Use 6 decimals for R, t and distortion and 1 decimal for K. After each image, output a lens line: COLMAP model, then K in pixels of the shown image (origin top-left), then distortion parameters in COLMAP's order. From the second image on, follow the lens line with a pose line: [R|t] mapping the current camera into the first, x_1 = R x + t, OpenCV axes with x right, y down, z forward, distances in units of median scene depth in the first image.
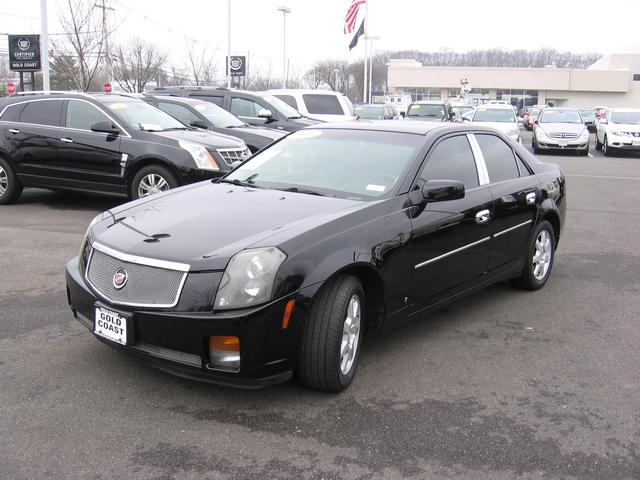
lens RADIAL K [[662.4, 0, 320.0], [0, 662.4, 240.0], [0, 0, 1]] dist [-0.119921, 0.040852]
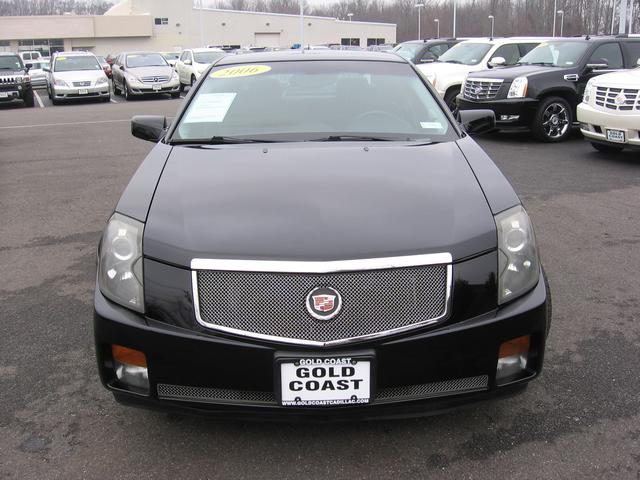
lens RADIAL K [[662.4, 0, 320.0], [0, 662.4, 240.0], [0, 0, 1]] dist [-0.119921, 0.040852]
pose [[0.751795, -0.198195, 0.628906, -0.533238], [0.150387, 0.980160, 0.129117, -0.060800], [-0.642019, -0.002491, 0.766685, 0.418784]]
